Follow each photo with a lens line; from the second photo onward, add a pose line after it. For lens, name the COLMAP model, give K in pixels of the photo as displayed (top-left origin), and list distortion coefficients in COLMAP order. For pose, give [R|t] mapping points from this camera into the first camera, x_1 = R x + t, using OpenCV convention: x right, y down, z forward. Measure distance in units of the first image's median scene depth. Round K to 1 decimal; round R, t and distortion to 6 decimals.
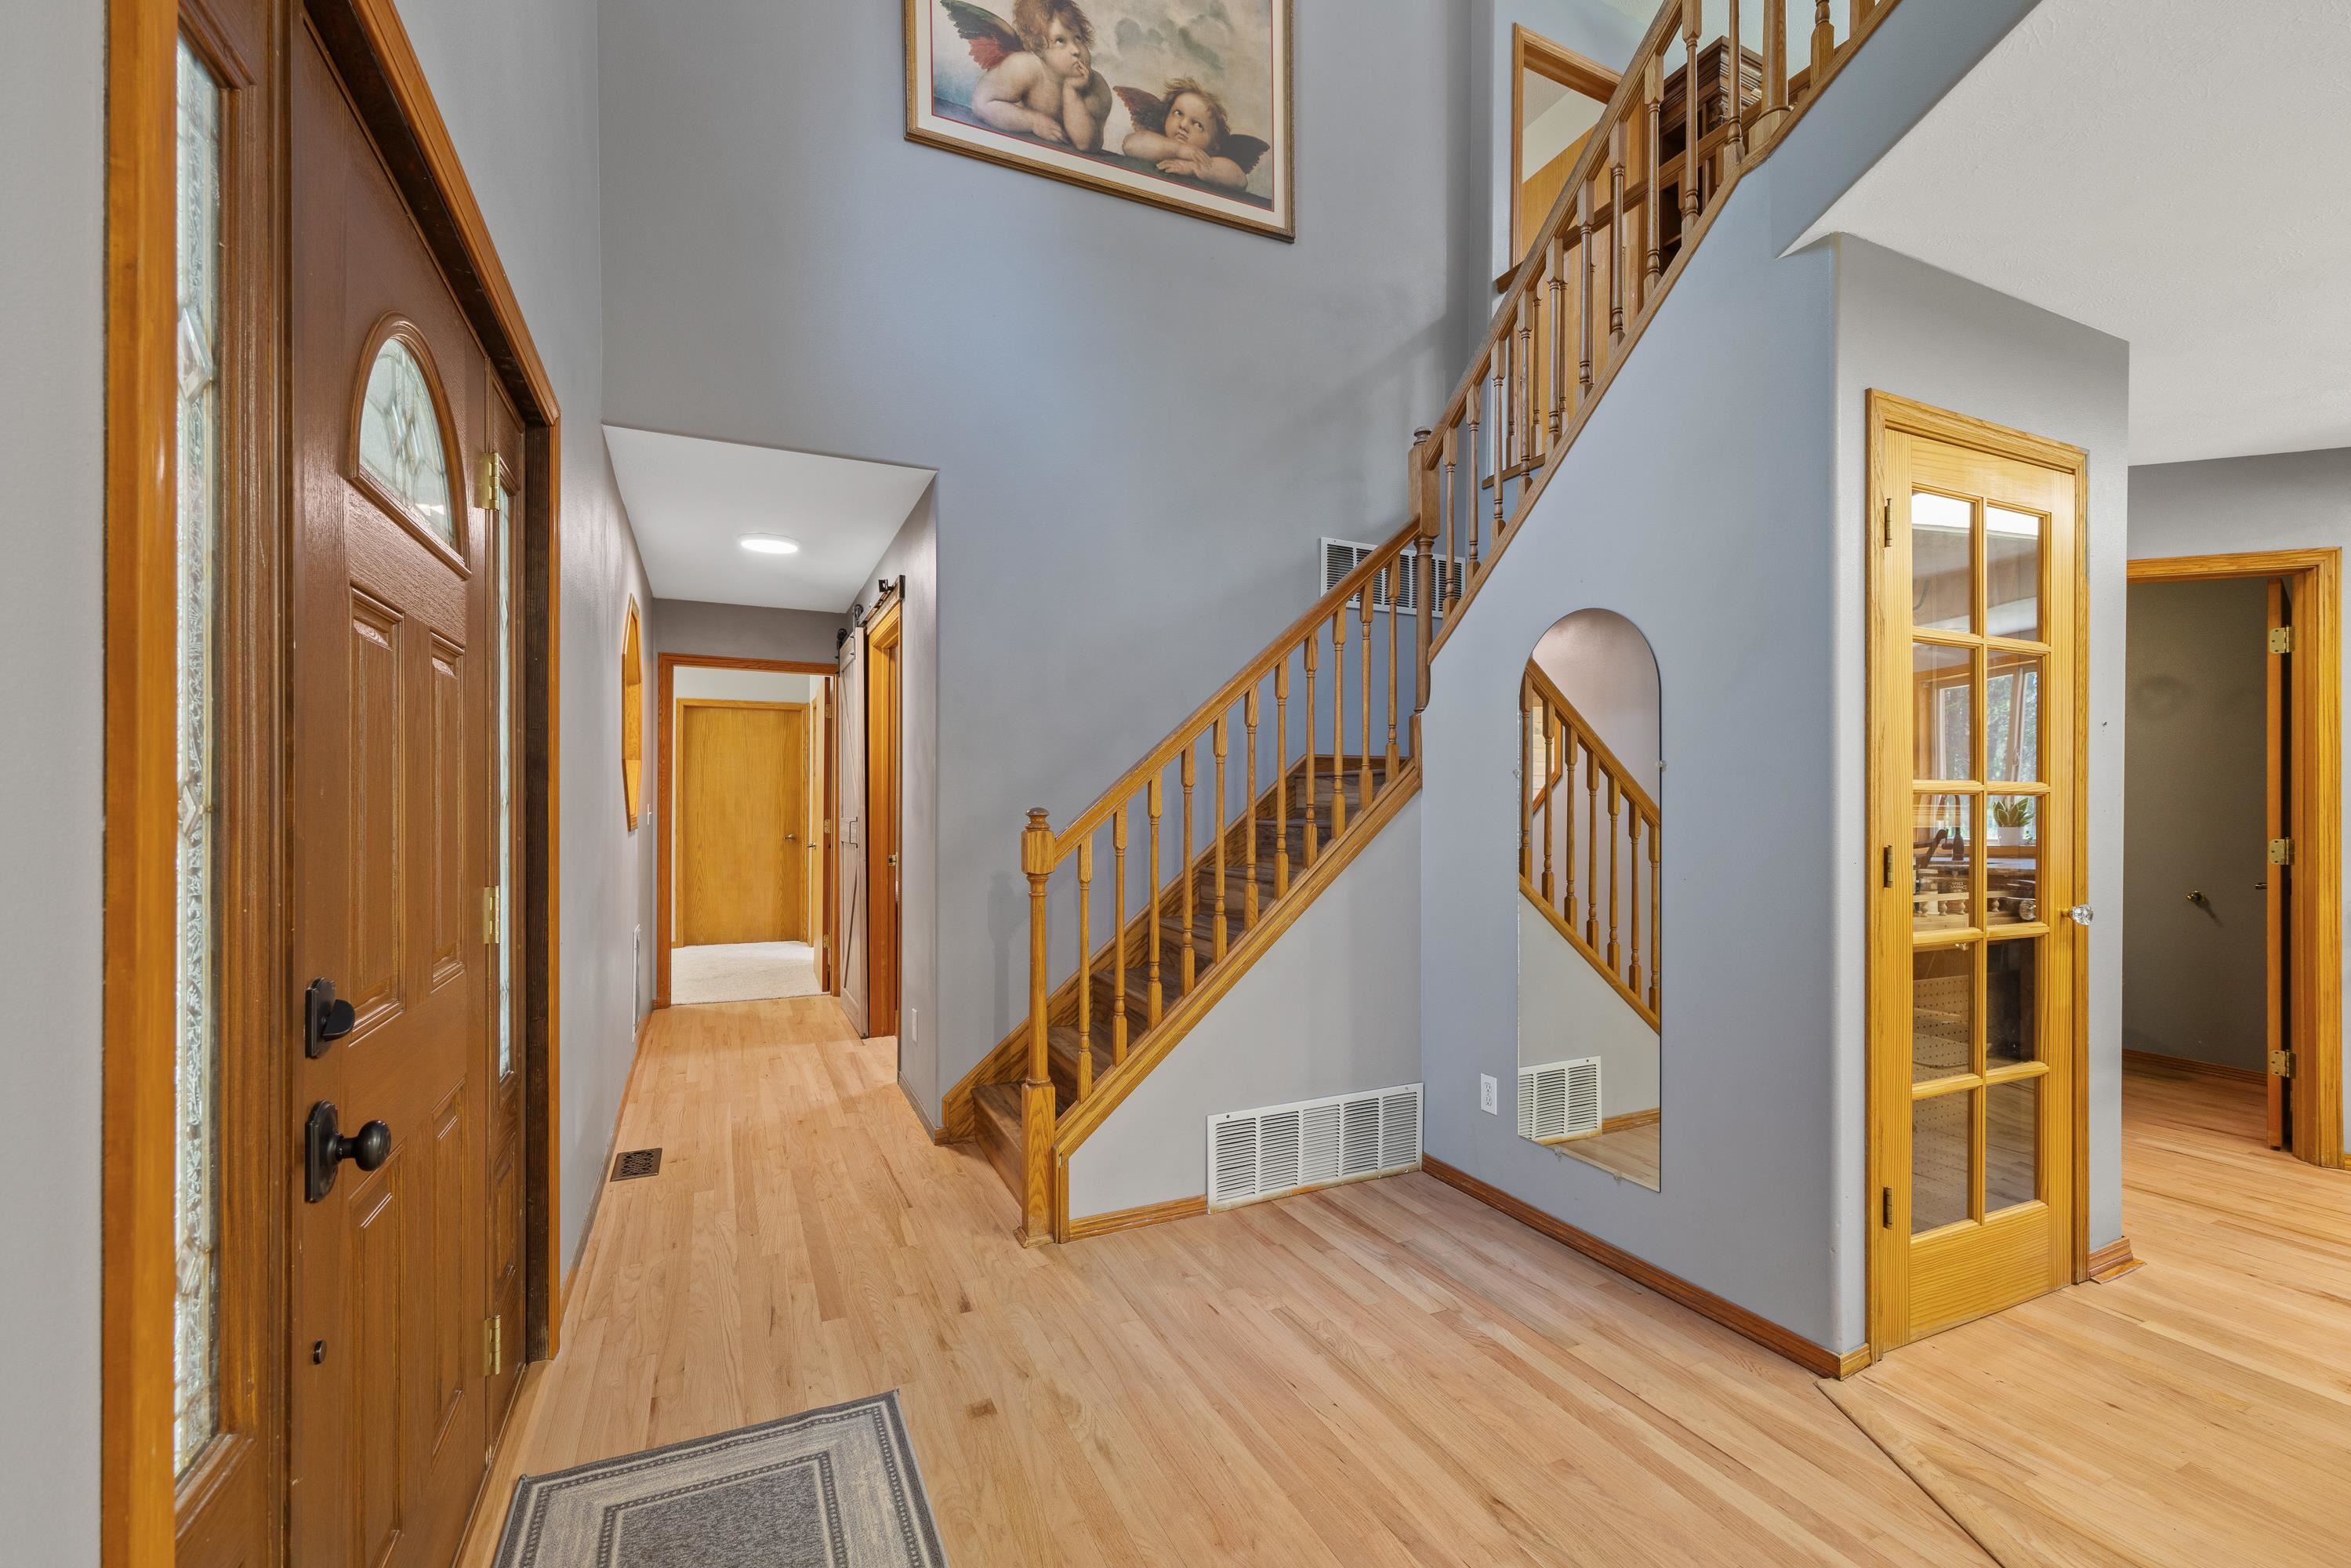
lens RADIAL K [[997.8, 0, 1191.2], [0, 997.8, 806.5], [0, 0, 1]] dist [-0.008661, -0.000390]
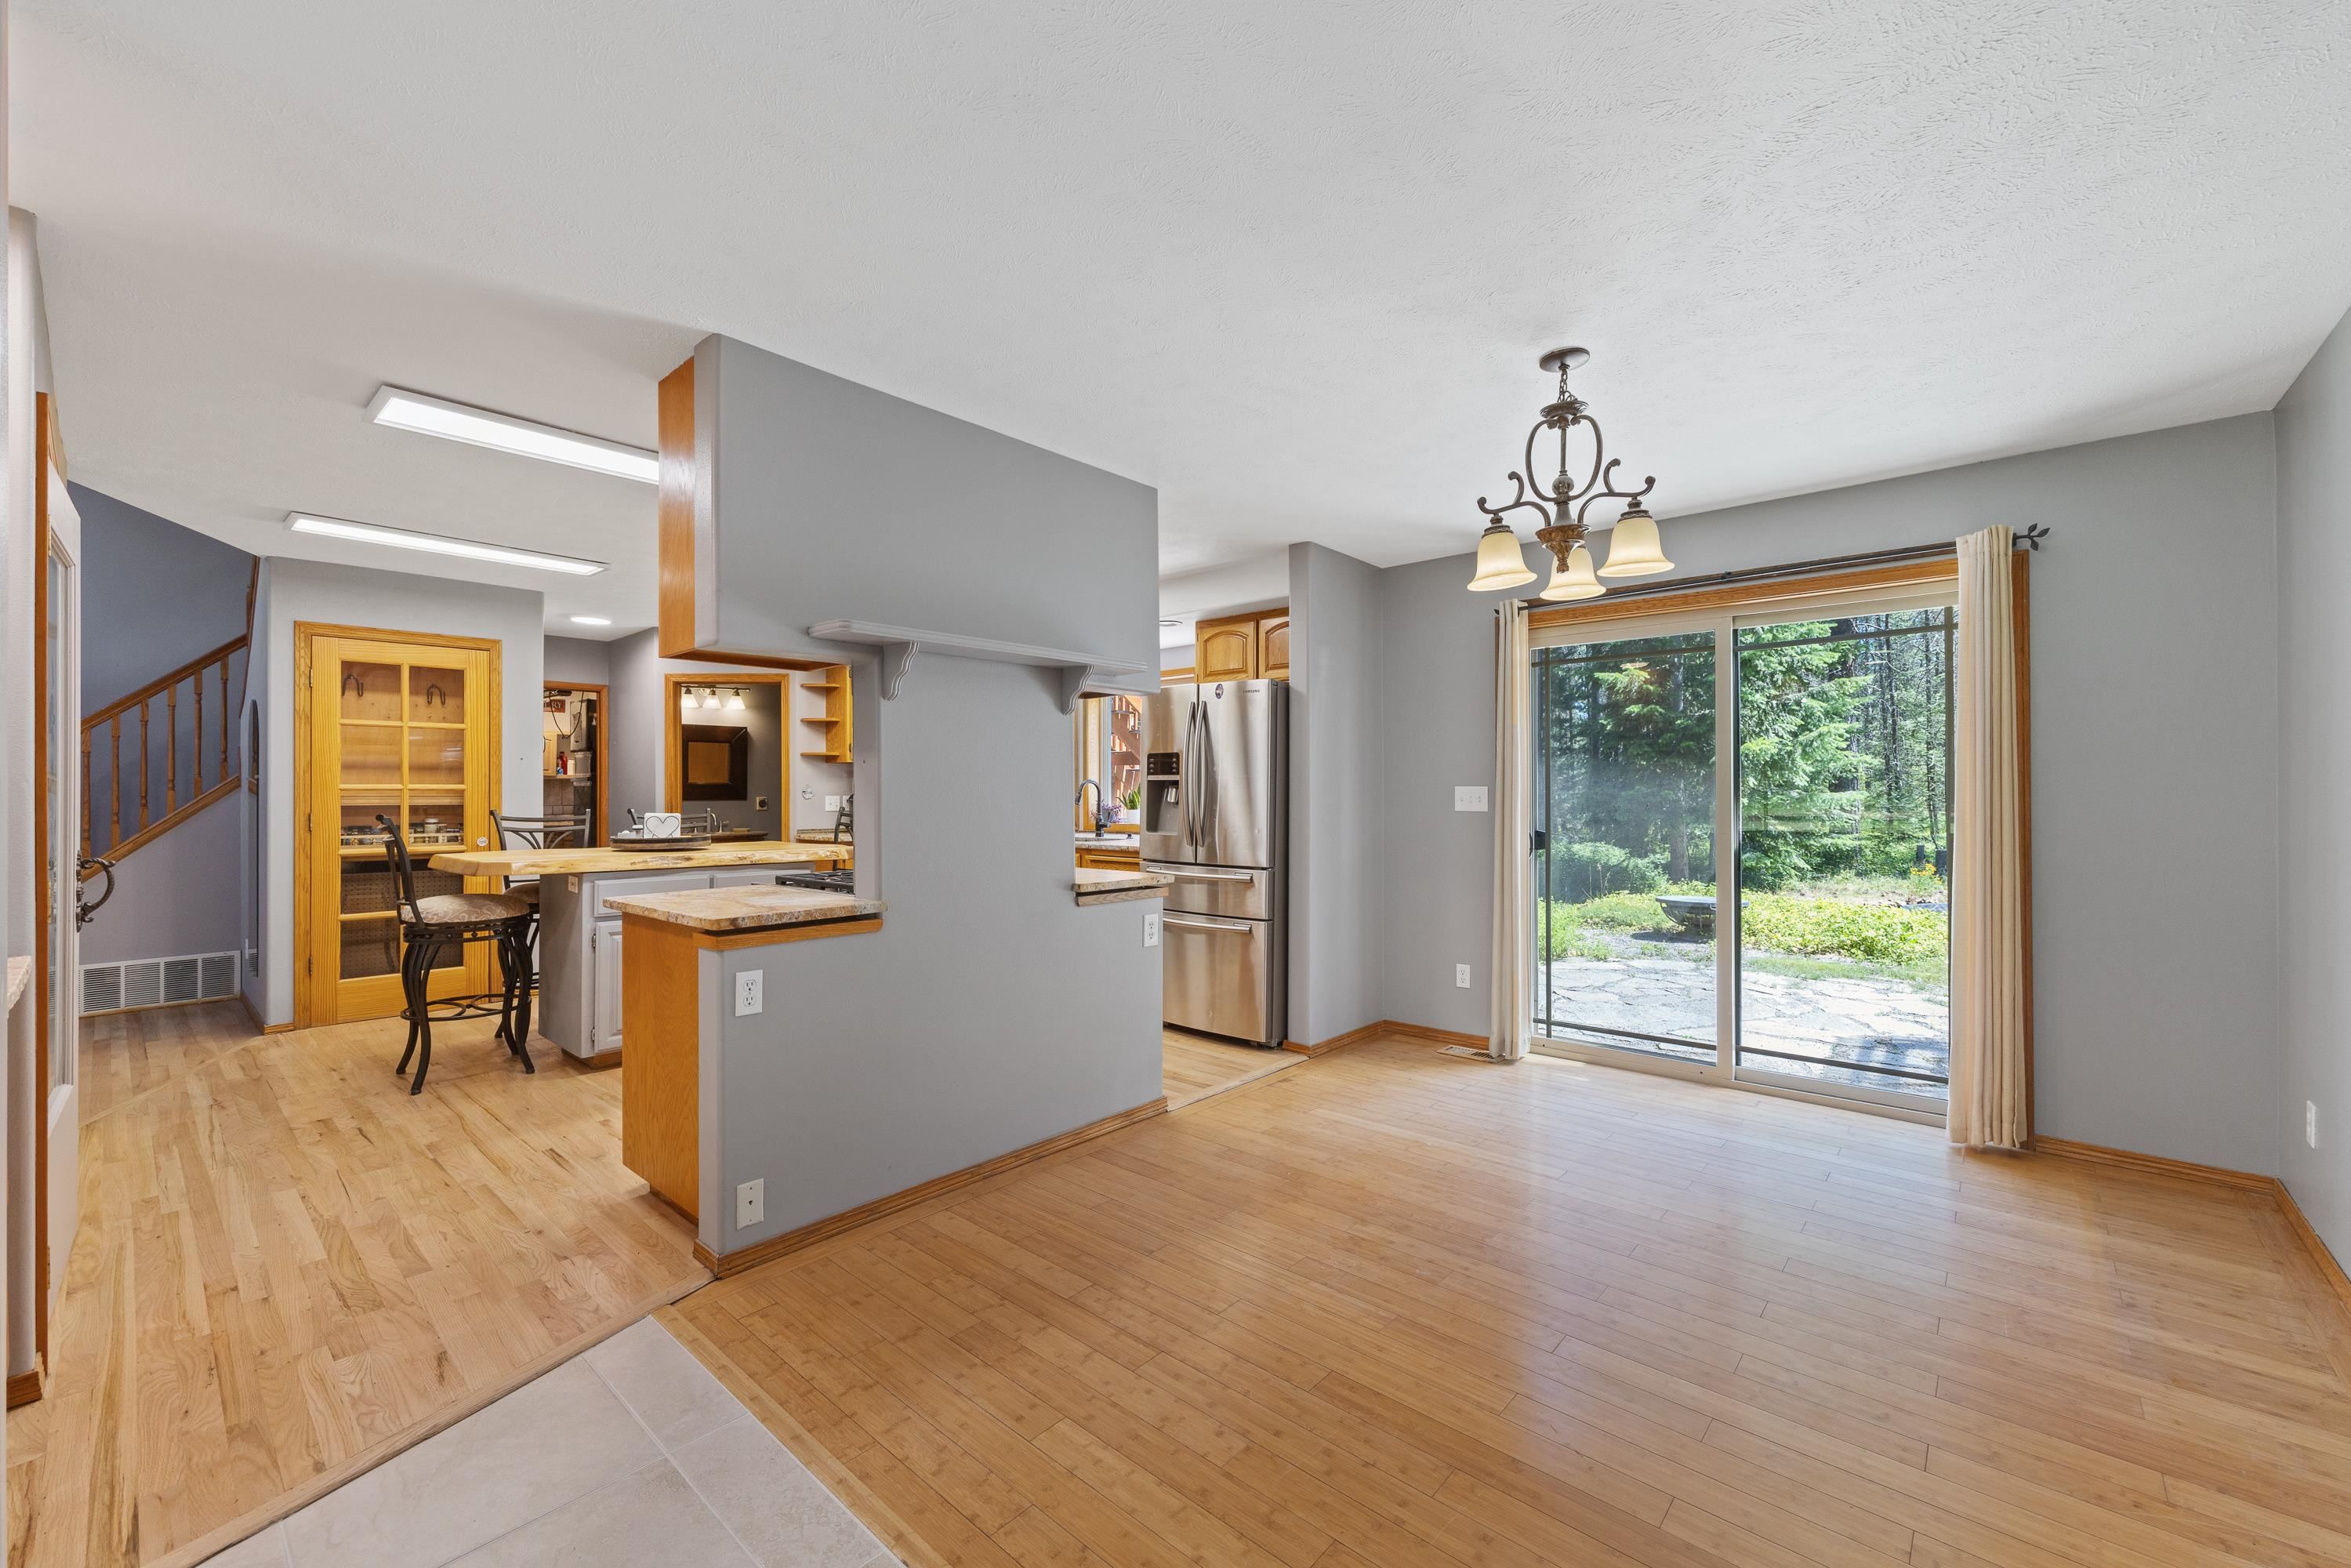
lens RADIAL K [[934.8, 0, 1167.3], [0, 934.8, 788.7], [0, 0, 1]] dist [-0.000594, -0.000273]
pose [[0.926981, -0.005706, 0.375065, 1.289287], [0.009211, 0.999929, -0.007552, 0.013662], [-0.374995, 0.010455, 0.926968, -1.340157]]
